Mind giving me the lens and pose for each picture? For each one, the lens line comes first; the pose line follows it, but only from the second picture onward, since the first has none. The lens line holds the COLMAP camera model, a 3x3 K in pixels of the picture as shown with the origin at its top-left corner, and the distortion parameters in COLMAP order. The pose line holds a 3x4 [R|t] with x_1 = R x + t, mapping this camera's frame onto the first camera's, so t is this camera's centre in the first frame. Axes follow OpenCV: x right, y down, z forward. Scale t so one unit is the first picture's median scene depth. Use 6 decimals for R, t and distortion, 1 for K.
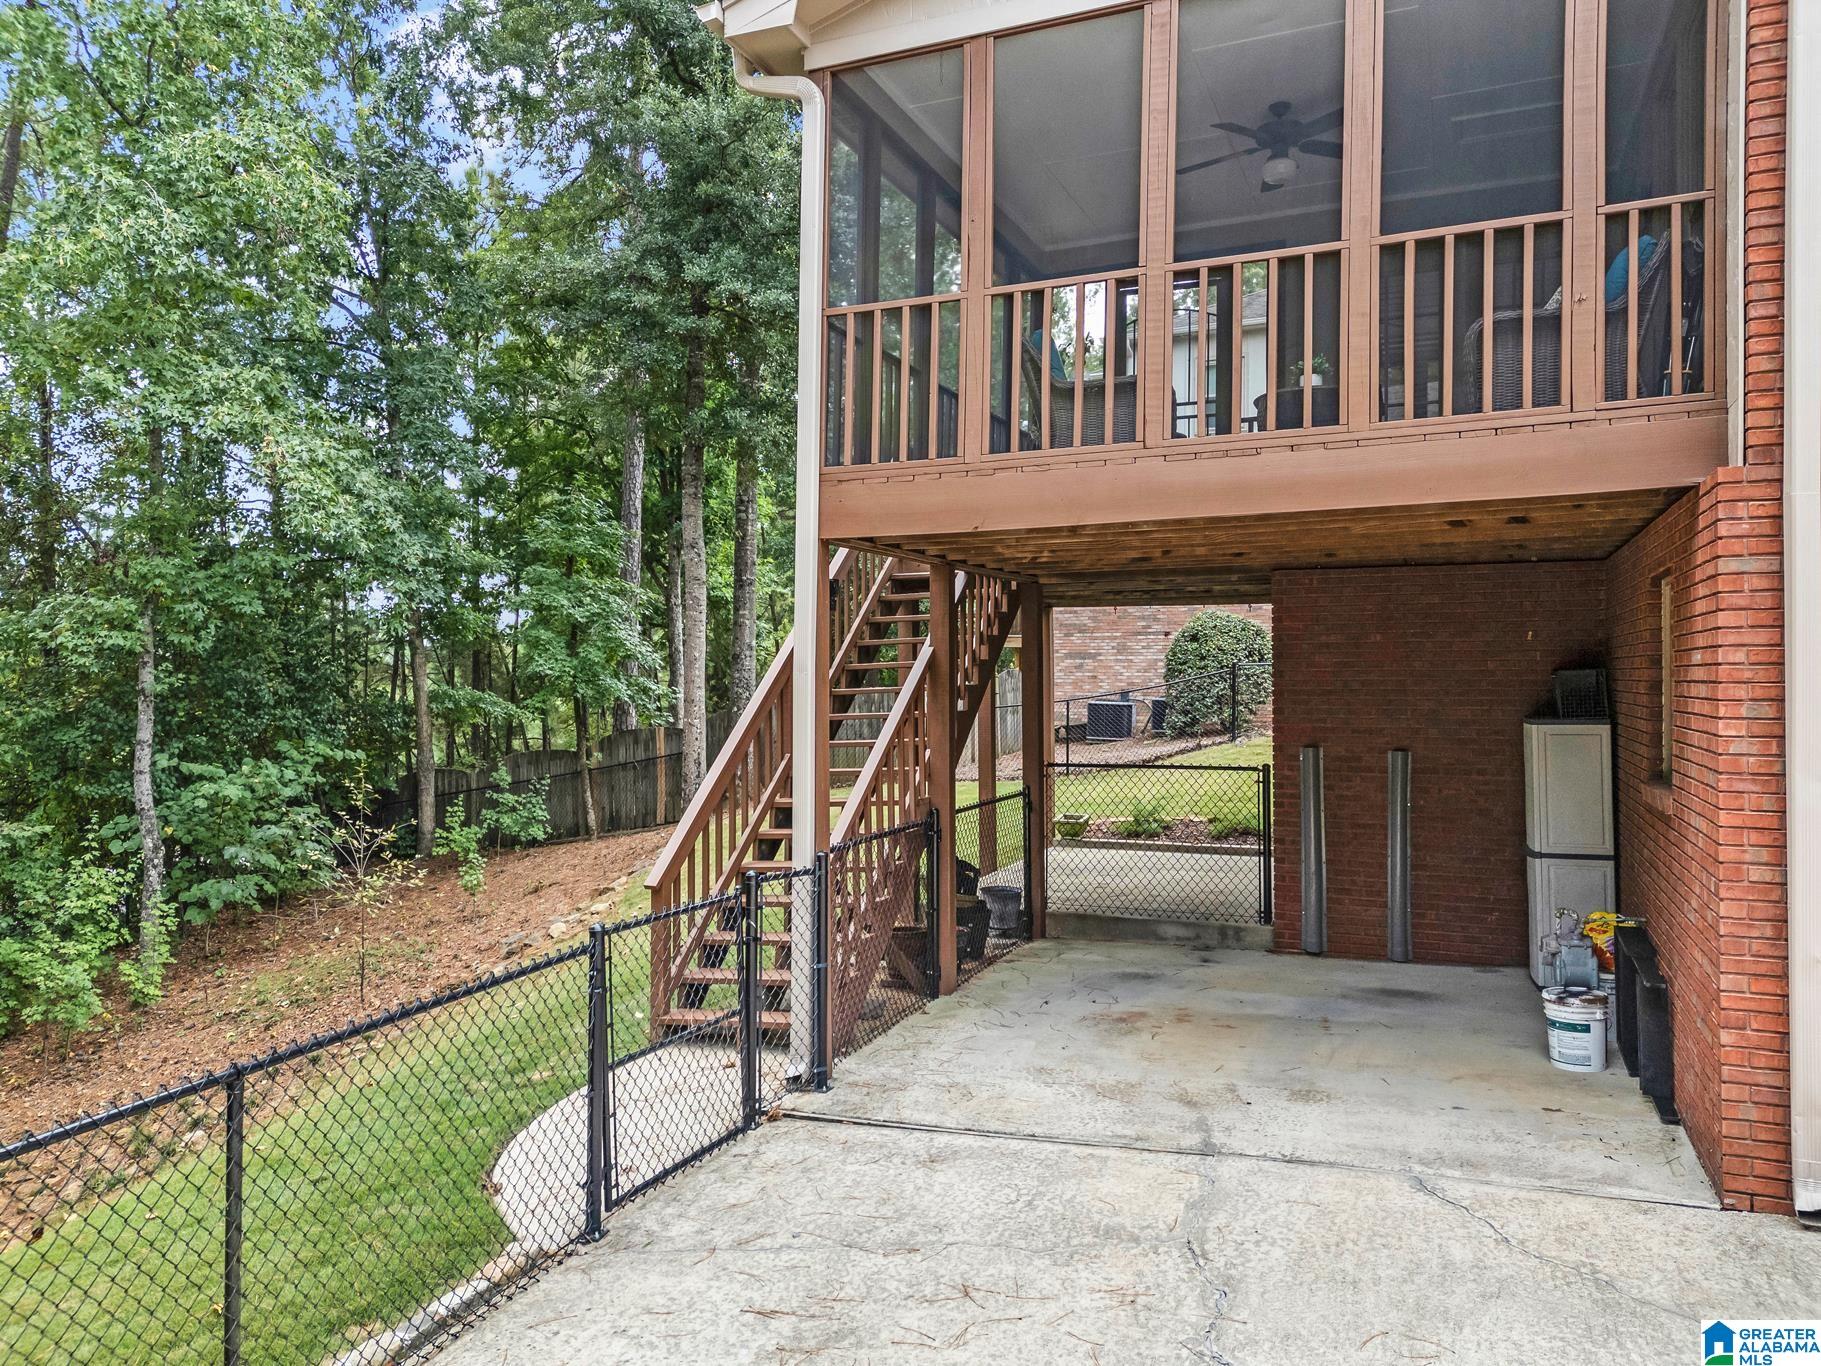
lens RADIAL K [[1353.1, 0, 899.6], [0, 1353.1, 668.9], [0, 0, 1]] dist [0.068040, -0.083736]
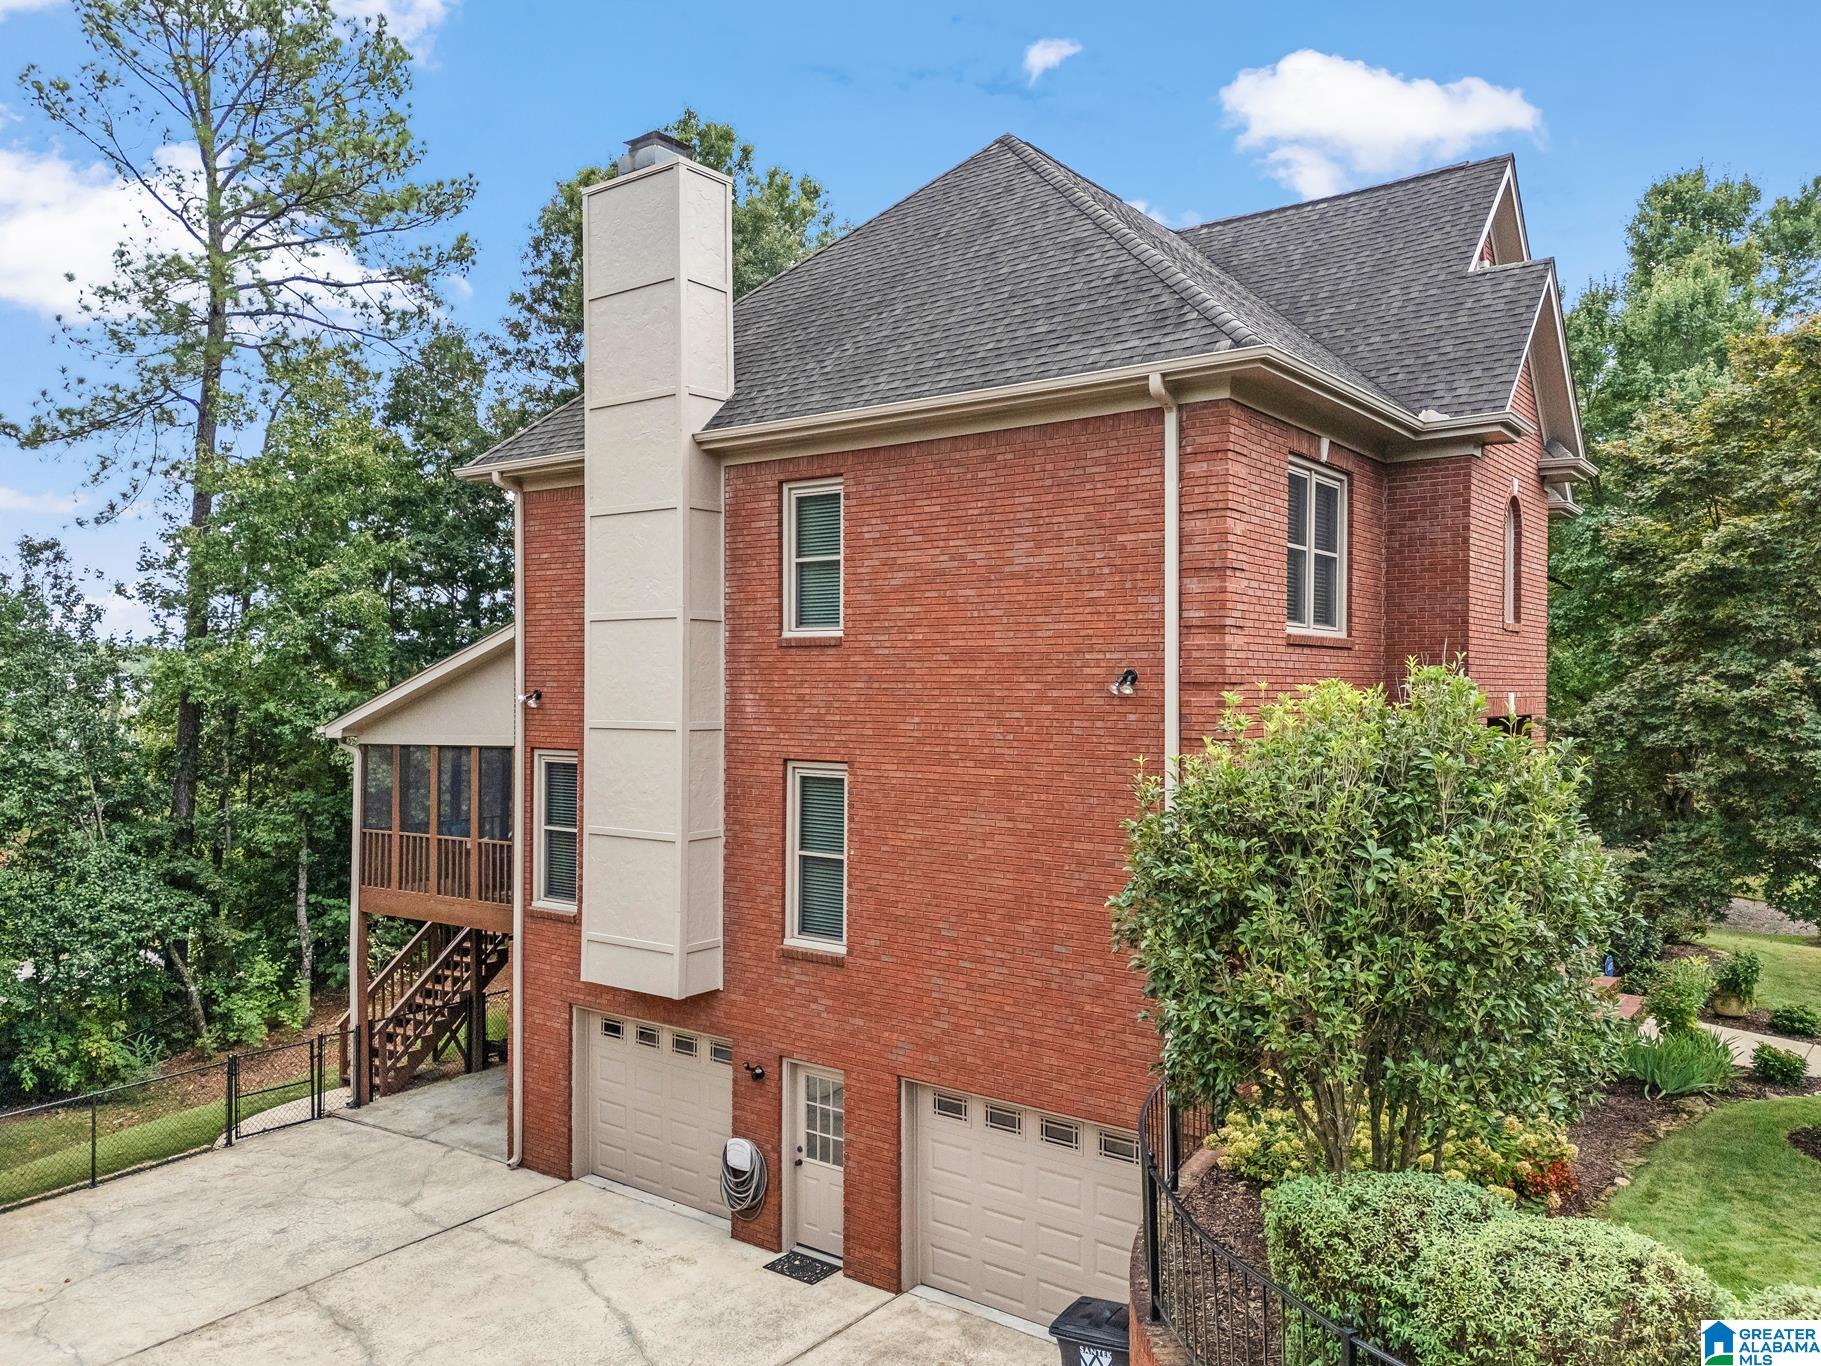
lens RADIAL K [[1353.1, 0, 899.6], [0, 1353.1, 668.9], [0, 0, 1]] dist [0.068040, -0.083736]
pose [[0.966689, -0.002525, -0.255943, 1.546519], [0.001435, 0.999989, -0.004447, -0.516058], [0.255951, 0.003931, 0.966682, -1.283957]]
